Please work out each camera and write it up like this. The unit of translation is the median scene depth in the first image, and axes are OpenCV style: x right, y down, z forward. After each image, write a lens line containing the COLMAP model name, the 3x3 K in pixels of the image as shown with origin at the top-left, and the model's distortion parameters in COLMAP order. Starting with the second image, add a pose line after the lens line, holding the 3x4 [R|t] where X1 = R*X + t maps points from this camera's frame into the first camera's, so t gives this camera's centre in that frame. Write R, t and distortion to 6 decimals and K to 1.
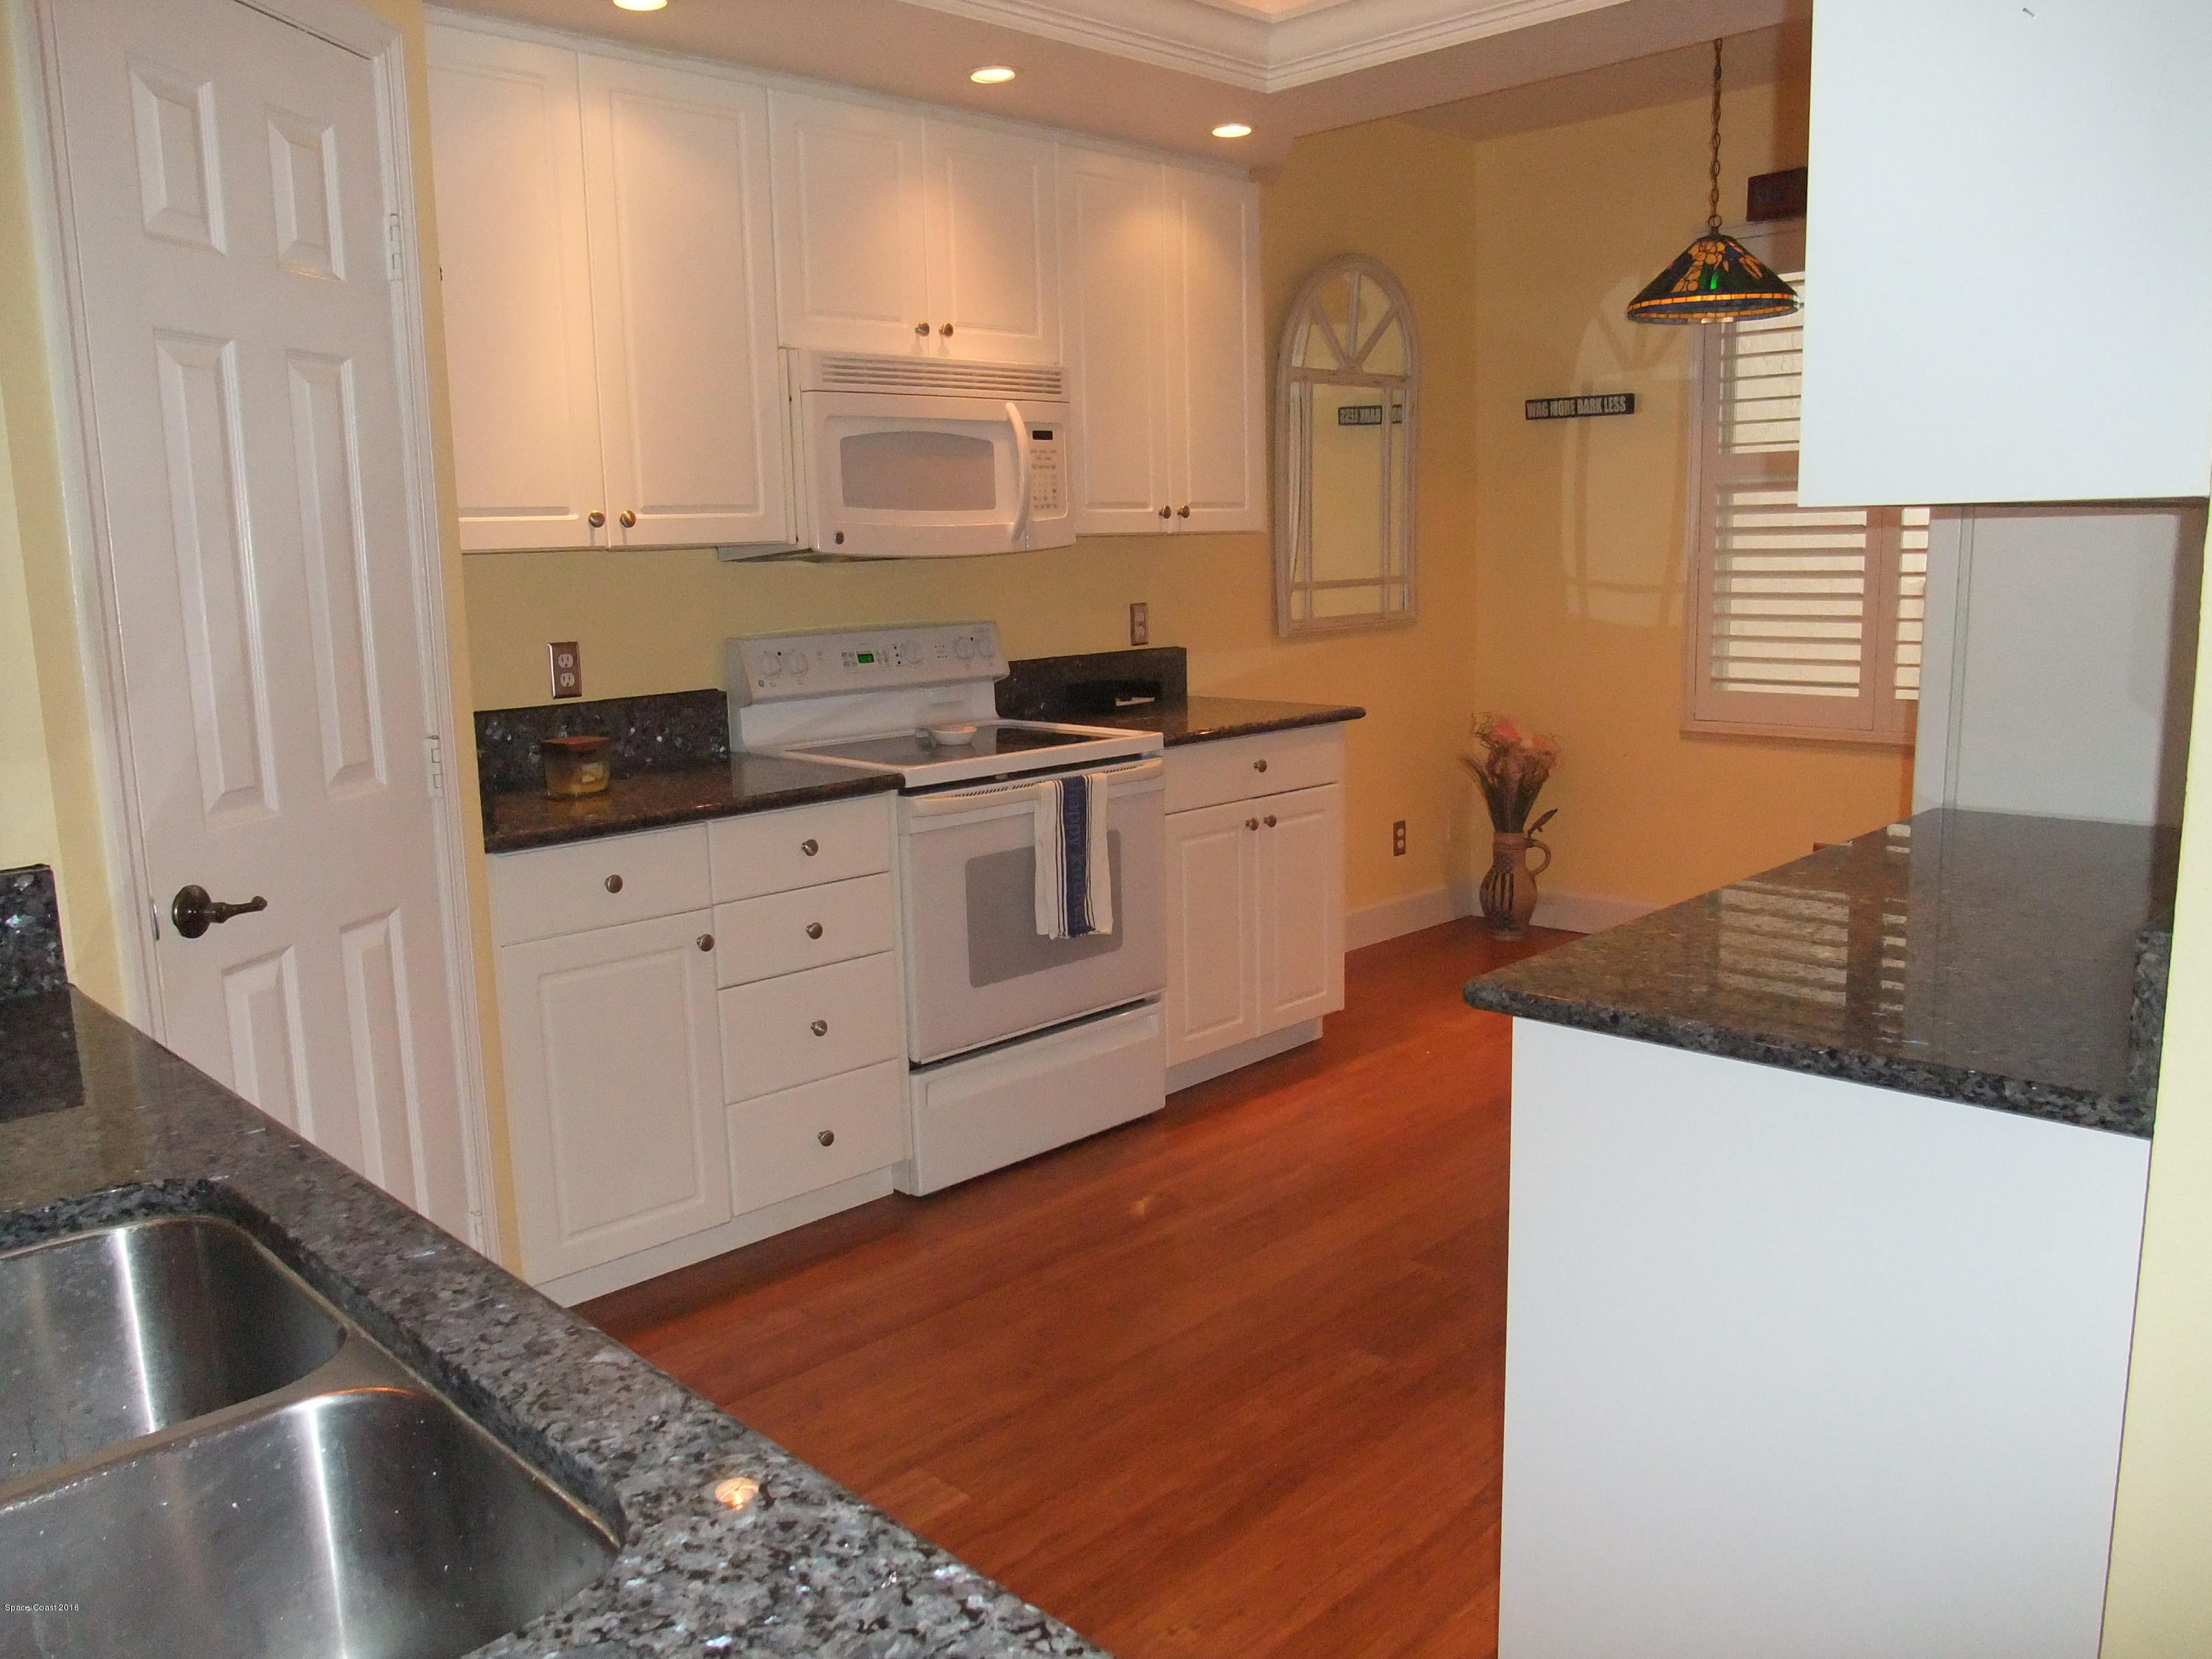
lens RADIAL K [[1700.4, 0, 1106.0], [0, 1700.4, 829.5], [0, 0, 1]] dist [-0.080887, 0.050332]
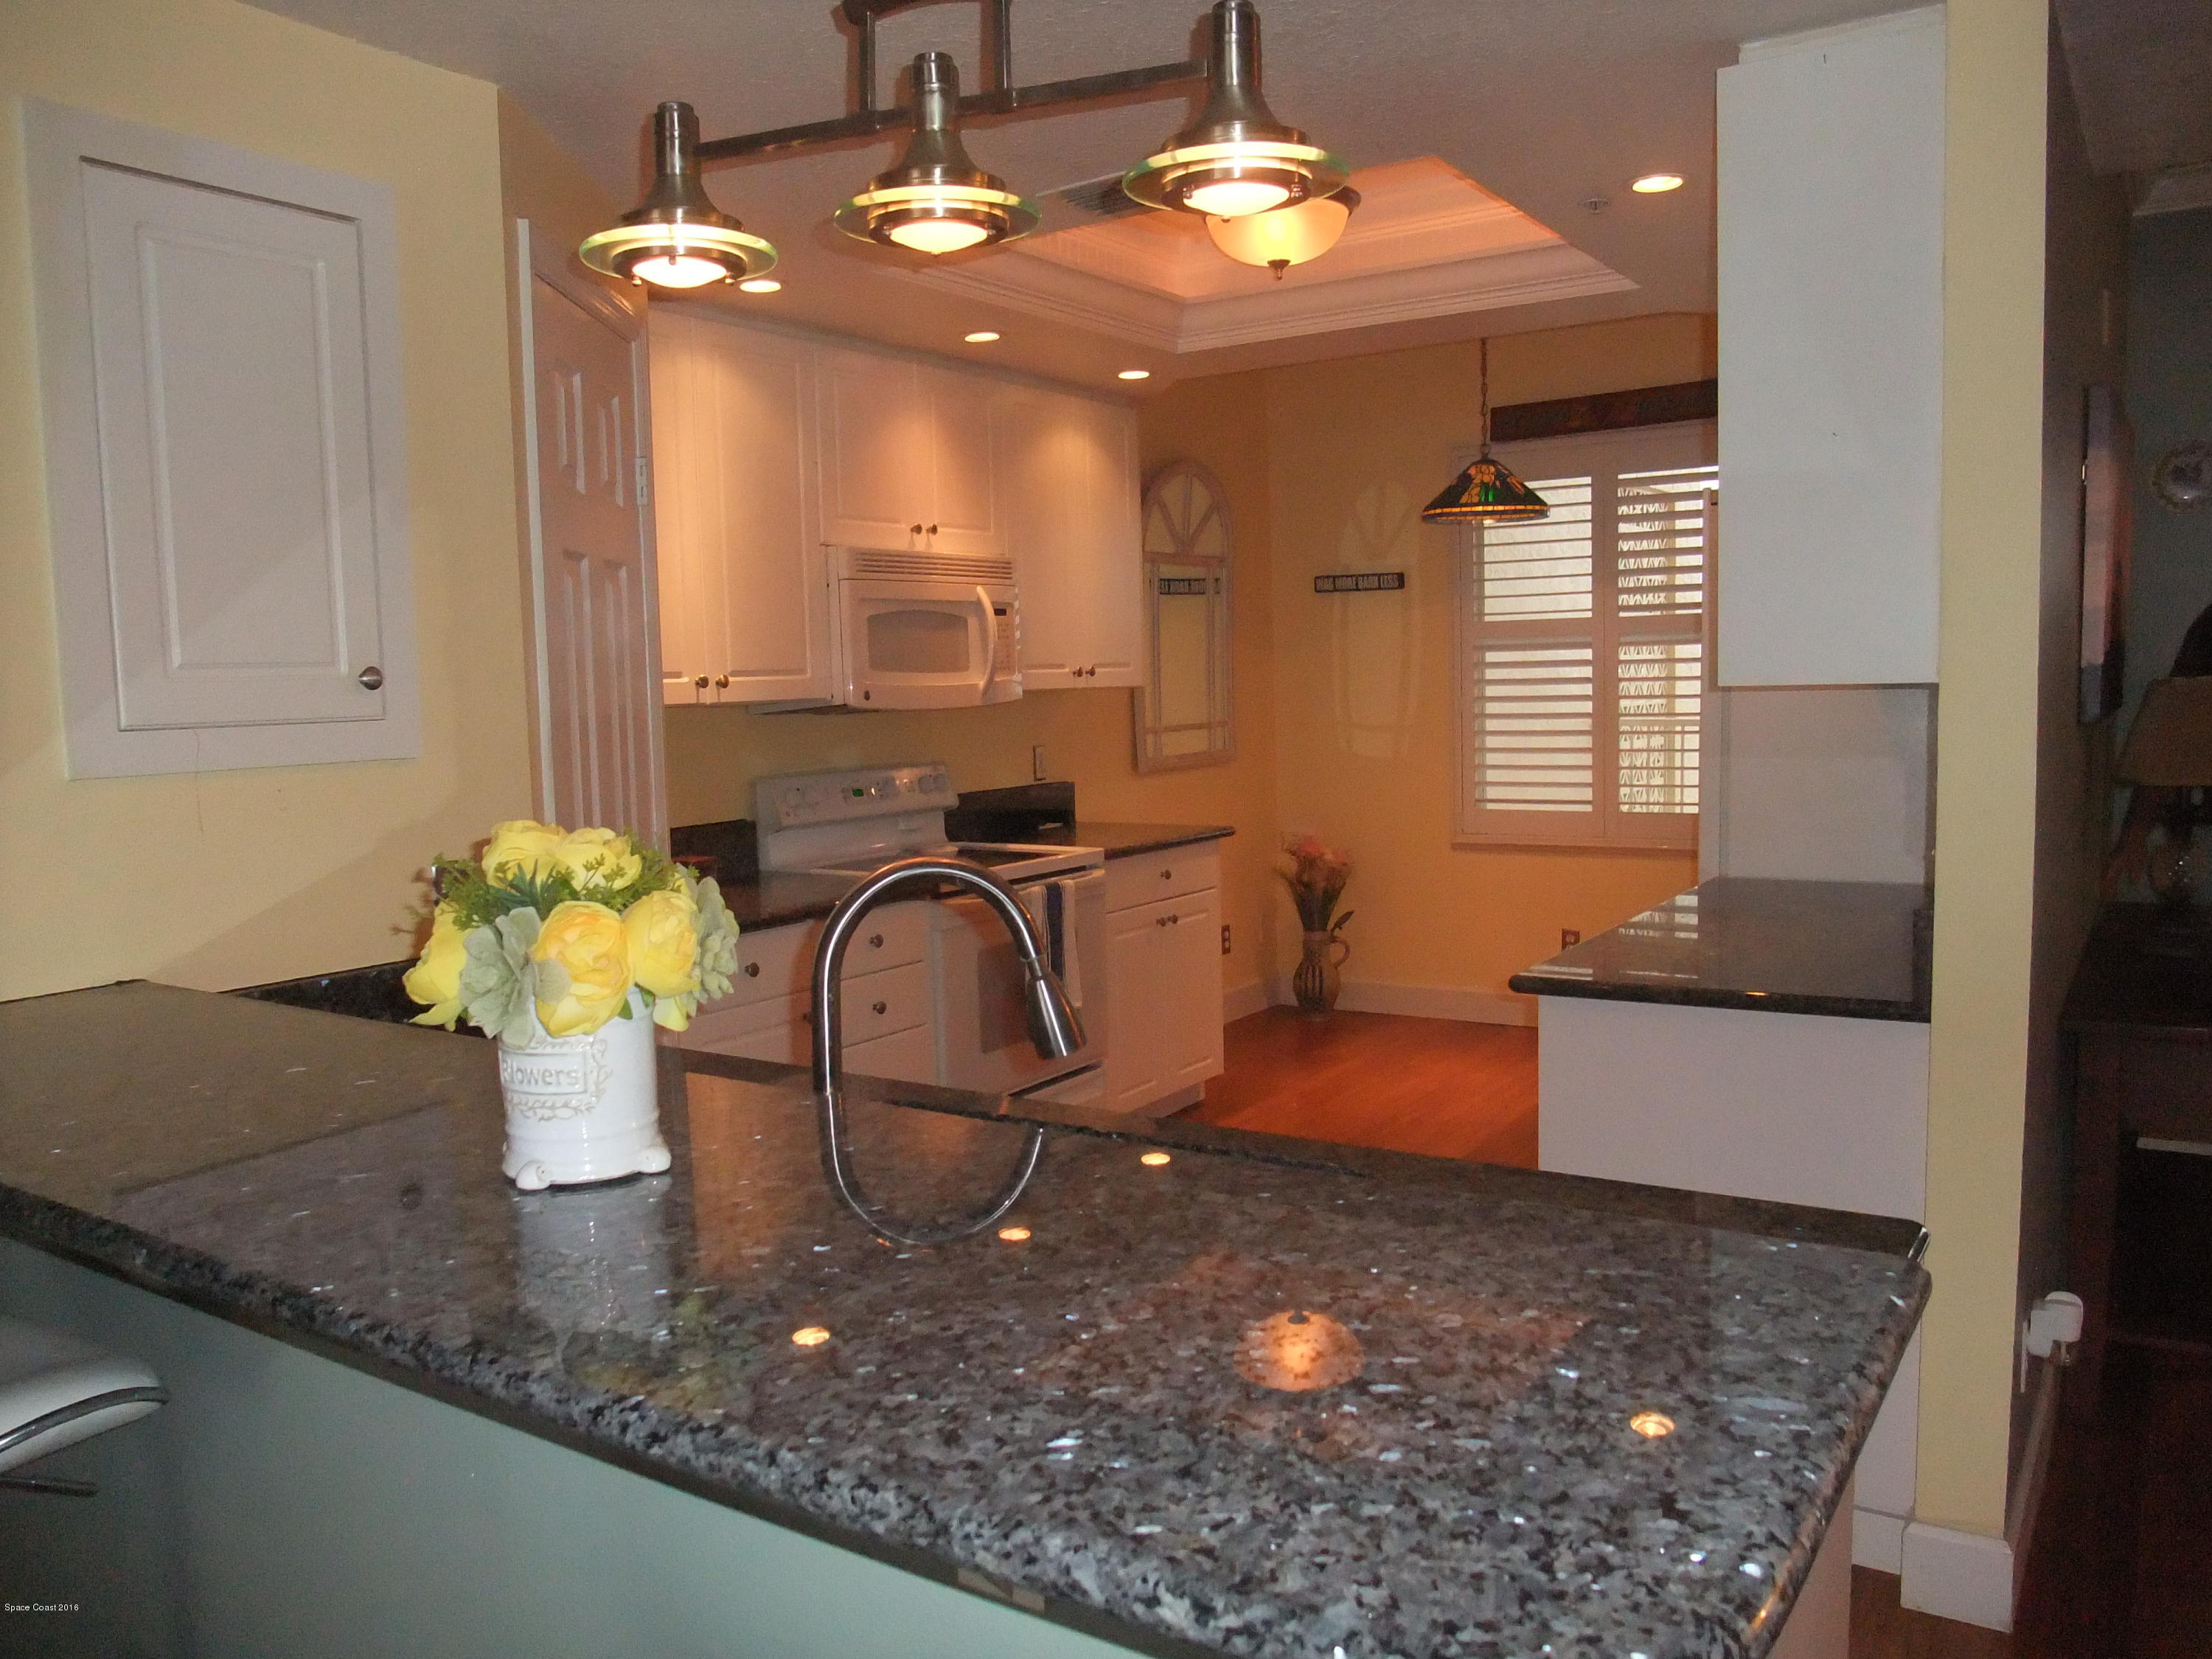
lens RADIAL K [[1700.4, 0, 1106.0], [0, 1700.4, 829.5], [0, 0, 1]] dist [-0.080887, 0.050332]
pose [[0.978935, -0.019679, 0.203222, -0.201954], [0.036347, 0.996242, -0.078617, 0.025543], [-0.200911, 0.084347, 0.975971, -0.205248]]
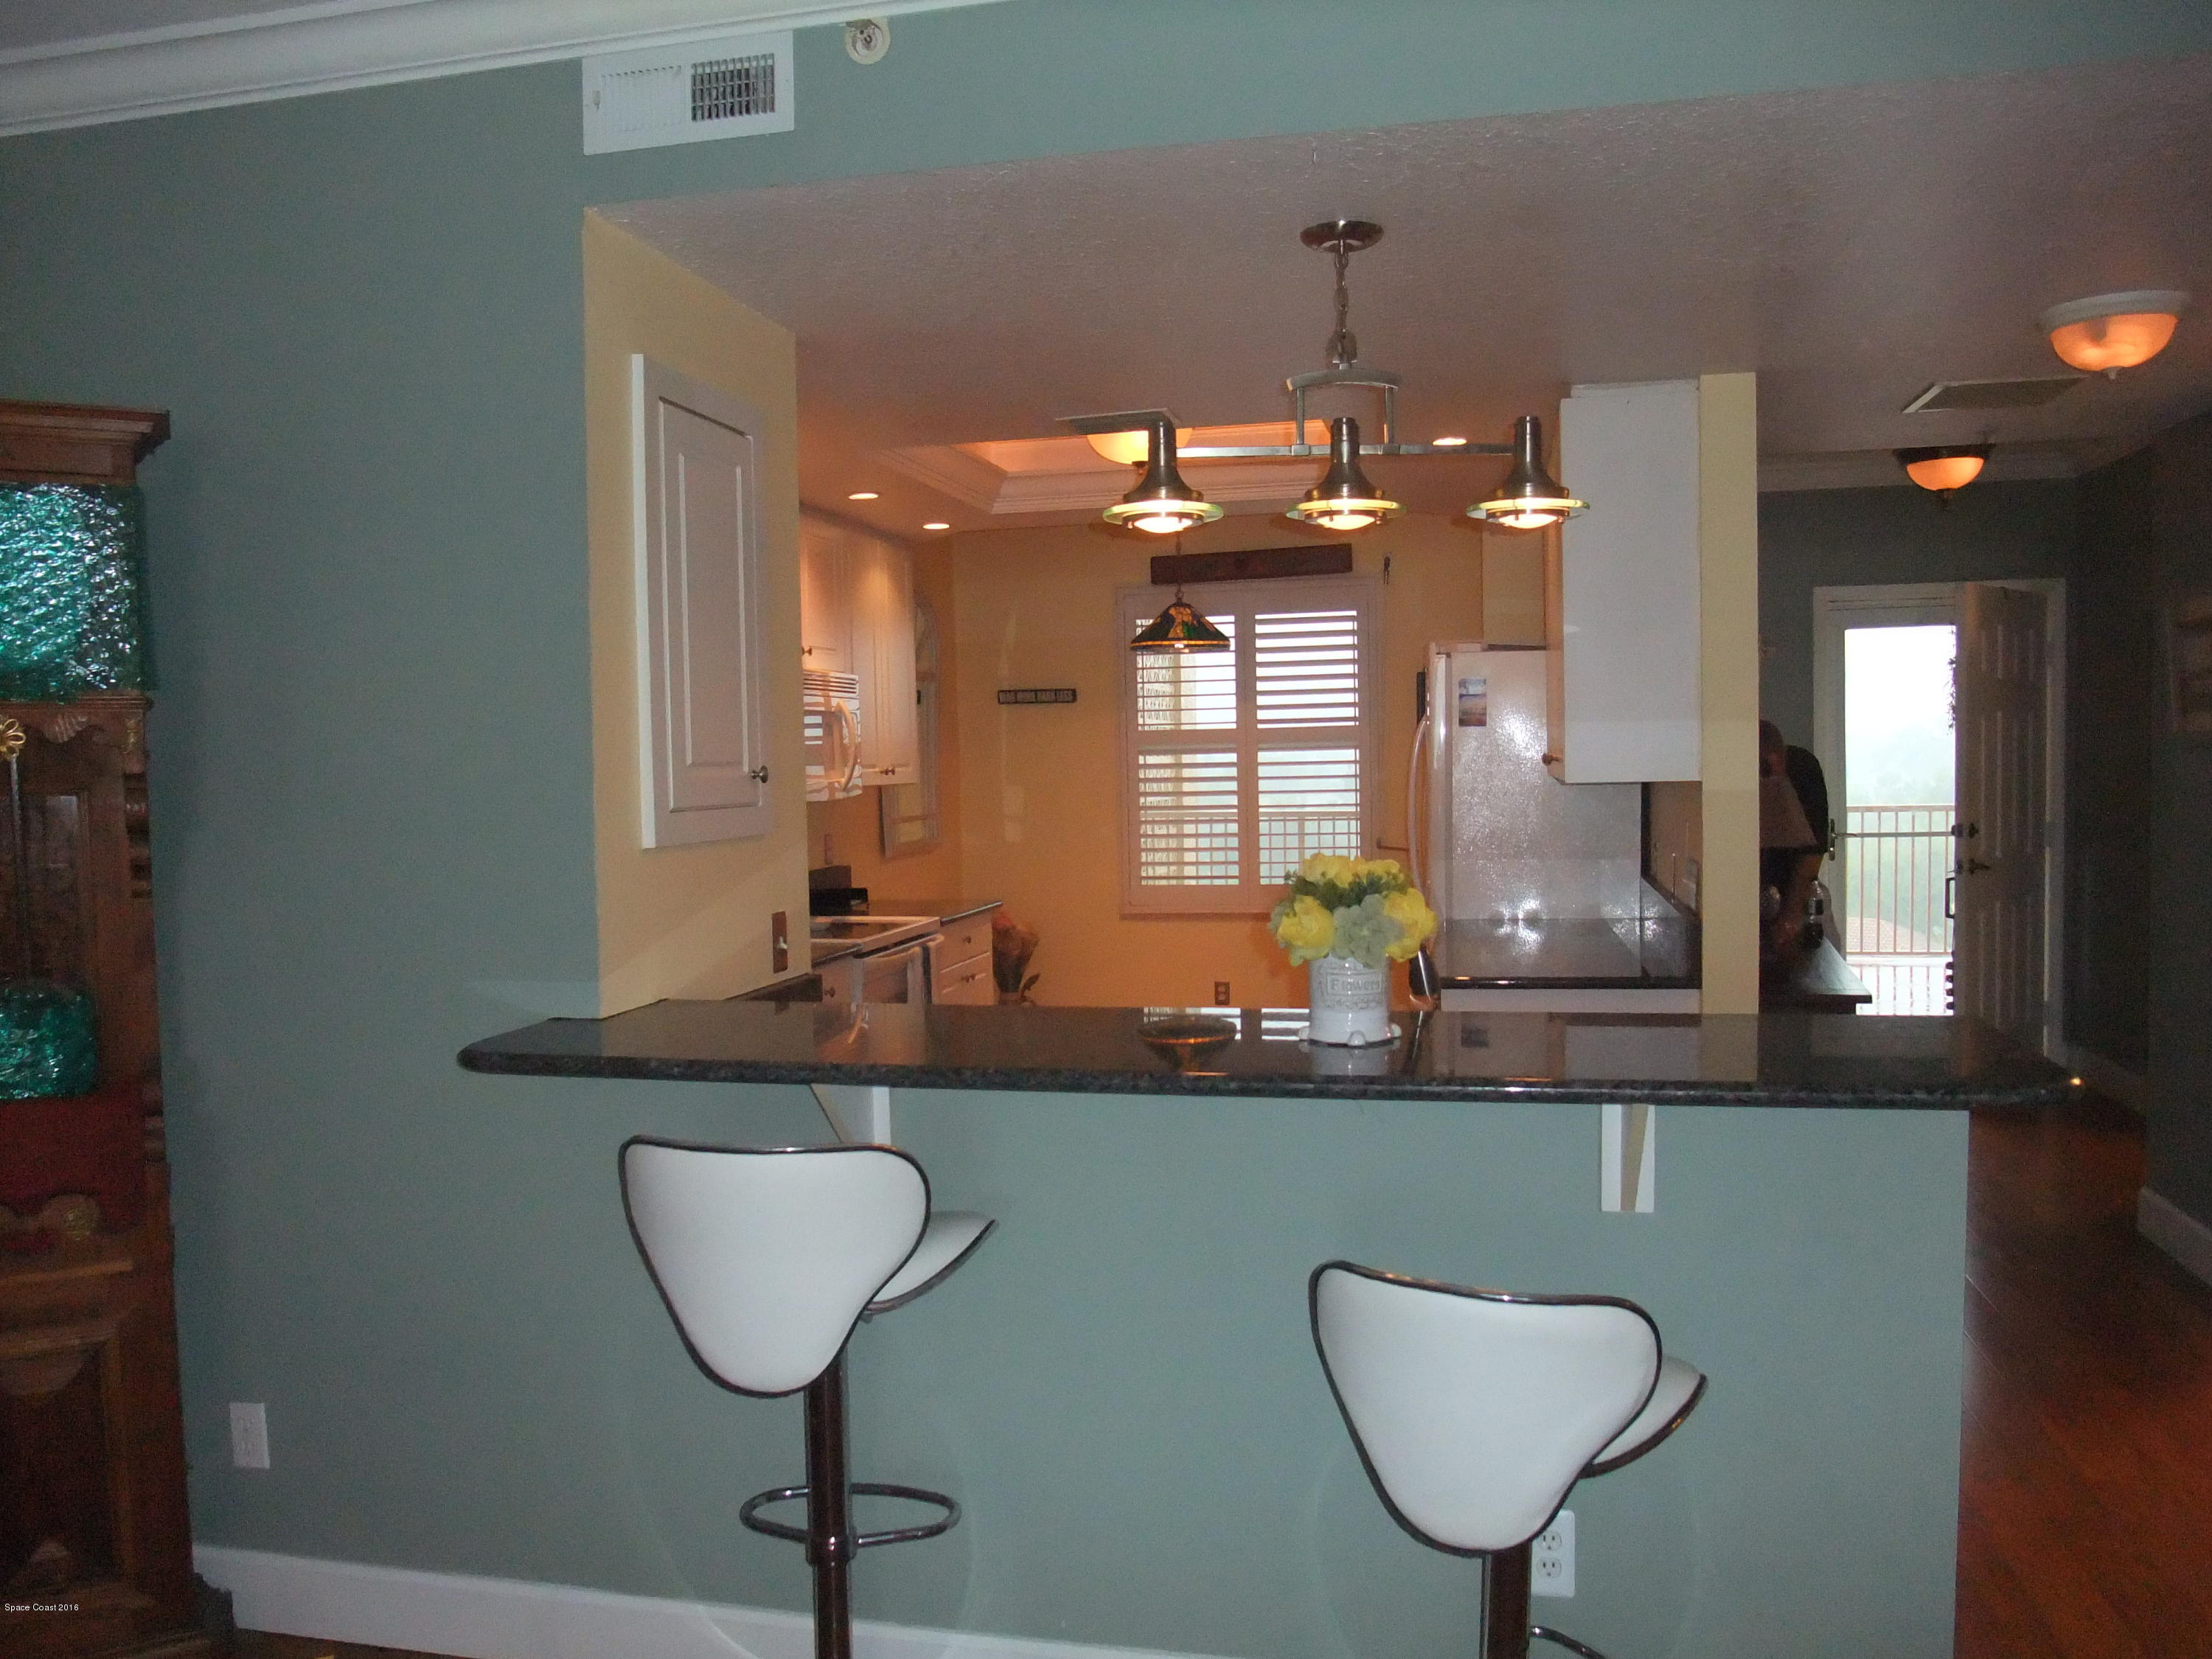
lens RADIAL K [[1700.4, 0, 1106.0], [0, 1700.4, 829.5], [0, 0, 1]] dist [-0.080887, 0.050332]
pose [[0.843854, -0.014147, 0.536387, -0.599150], [0.088197, 0.989713, -0.112651, 0.045256], [-0.529275, 0.142369, 0.836420, -0.323560]]
